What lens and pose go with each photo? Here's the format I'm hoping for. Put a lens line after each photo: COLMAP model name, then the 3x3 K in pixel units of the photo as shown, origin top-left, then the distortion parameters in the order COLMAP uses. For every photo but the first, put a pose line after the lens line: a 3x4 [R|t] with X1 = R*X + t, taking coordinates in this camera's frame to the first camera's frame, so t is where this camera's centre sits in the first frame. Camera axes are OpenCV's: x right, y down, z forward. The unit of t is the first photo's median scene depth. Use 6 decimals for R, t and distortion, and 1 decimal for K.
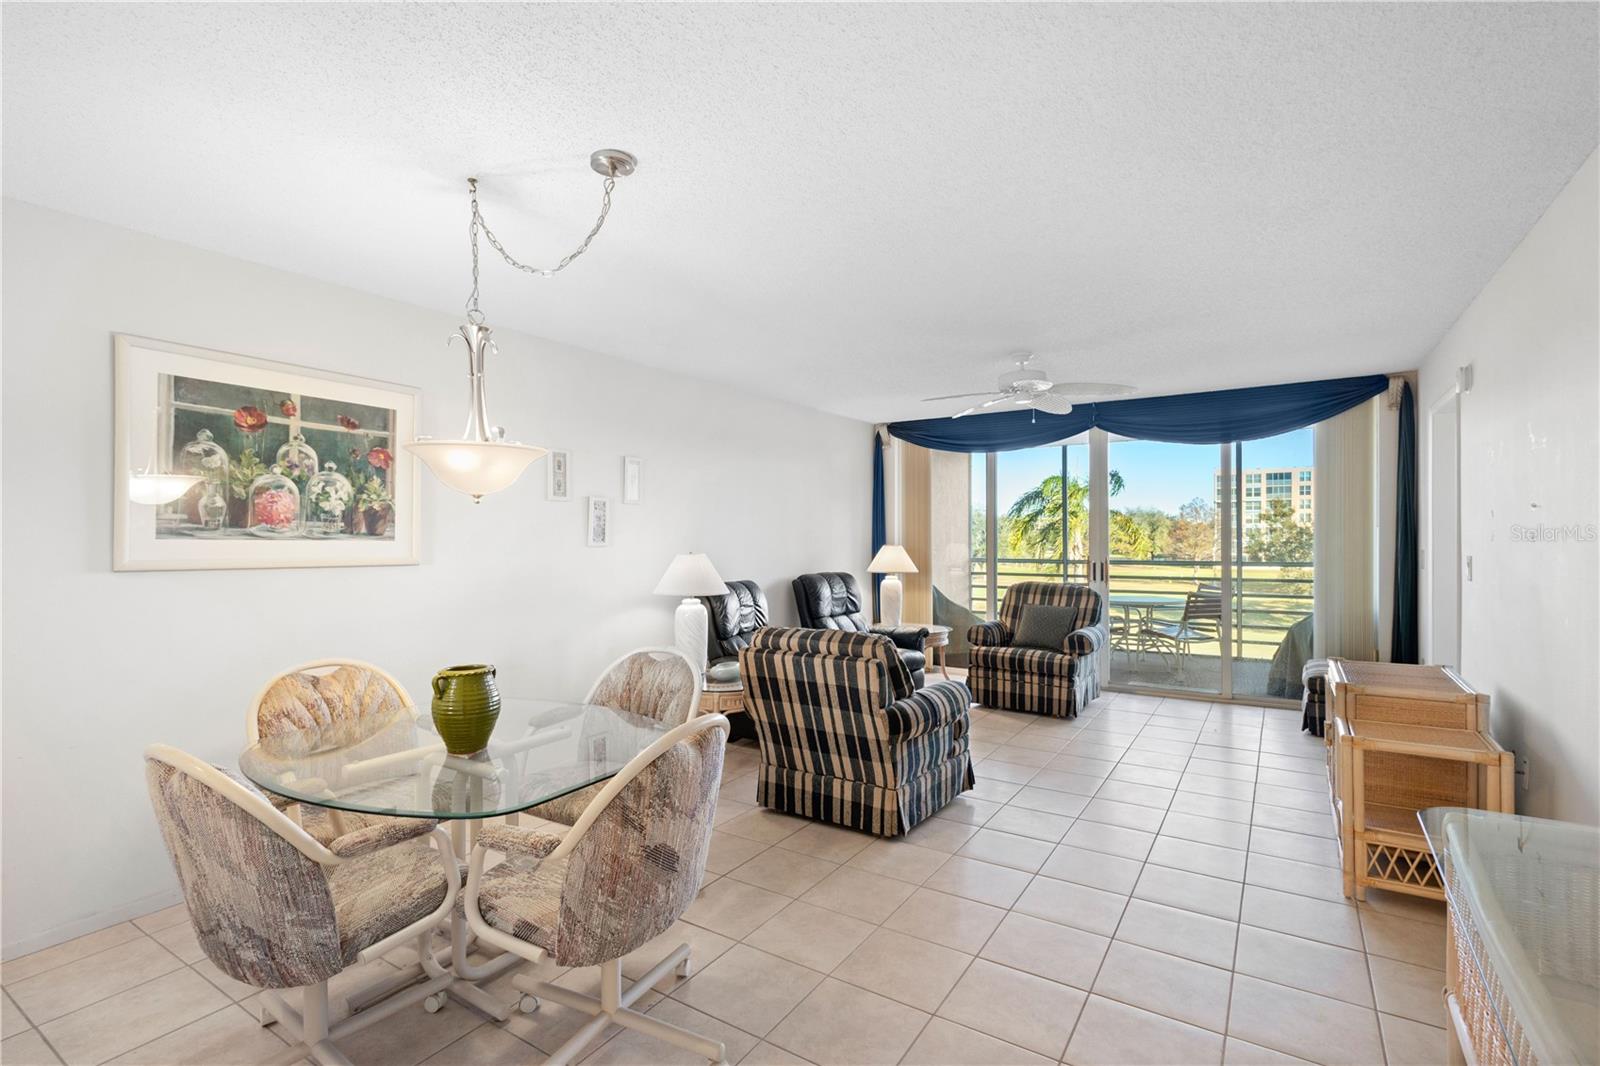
lens RADIAL K [[746.2, 0, 789.8], [0, 746.2, 539.9], [0, 0, 1]] dist [0.004969, -0.000867]
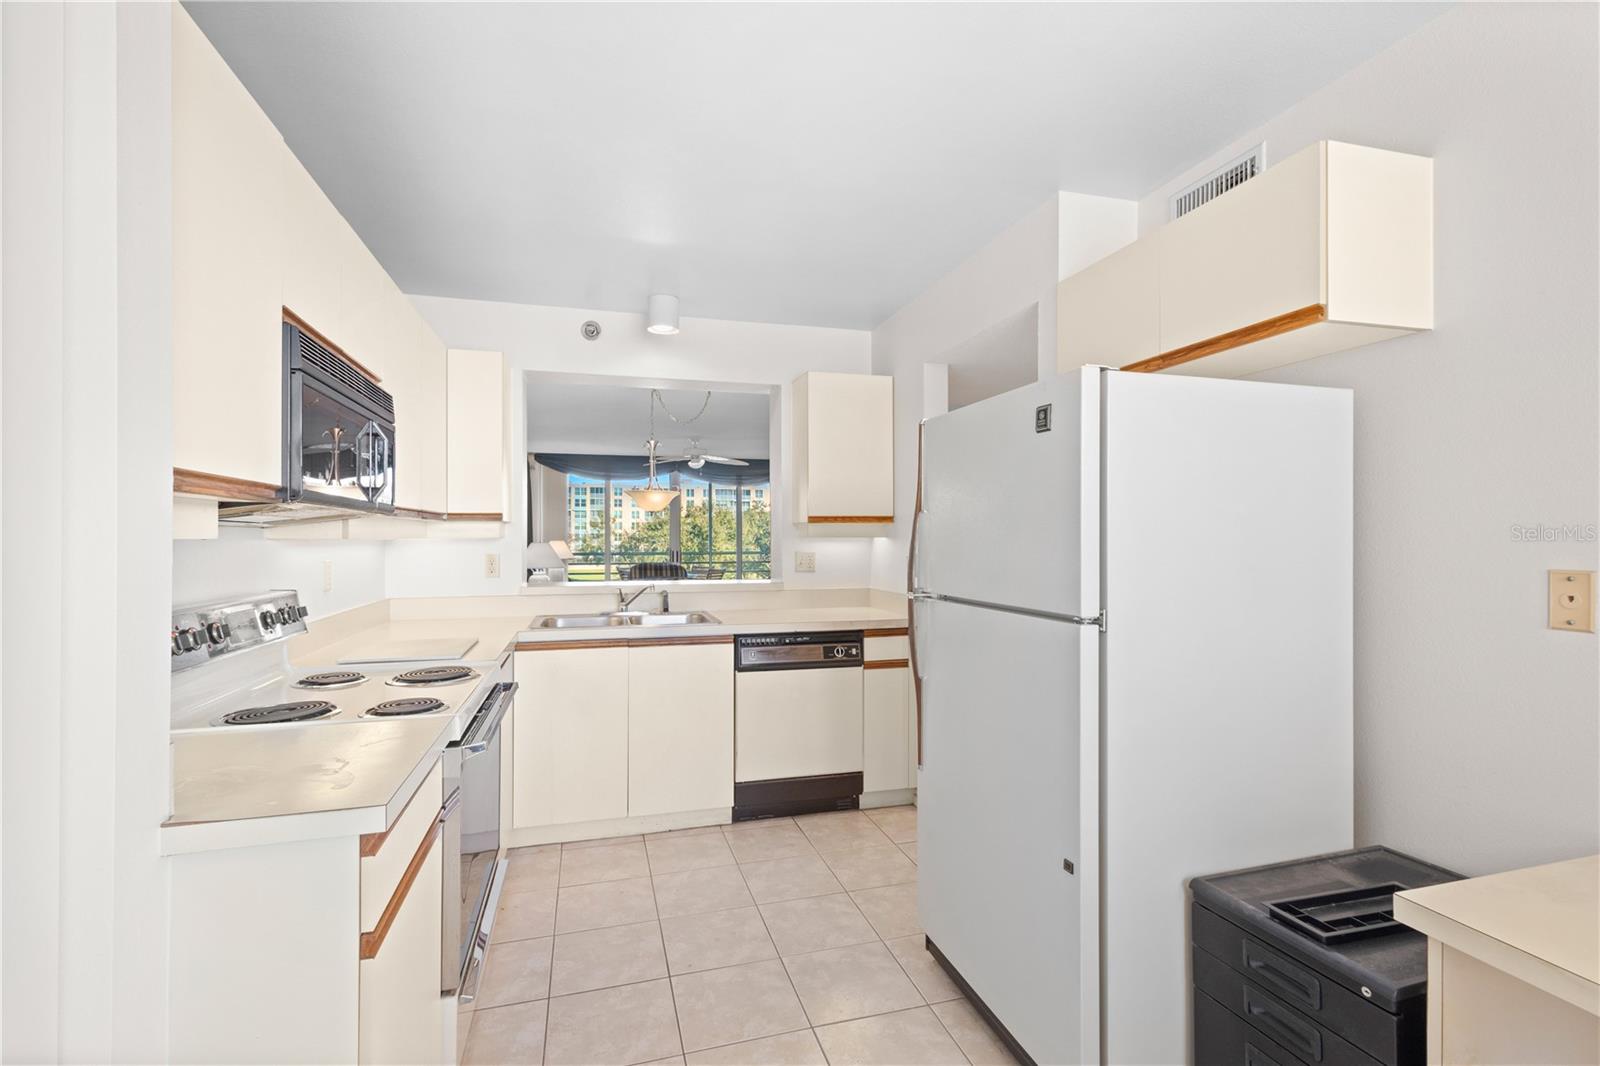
lens RADIAL K [[746.2, 0, 795.9], [0, 746.2, 539.2], [0, 0, 1]] dist [0.004969, -0.000867]
pose [[0.661975, 0.003267, 0.749518, -0.855820], [0.002376, 0.999976, -0.006457, 0.018516], [-0.749522, 0.006056, 0.661952, -0.404296]]
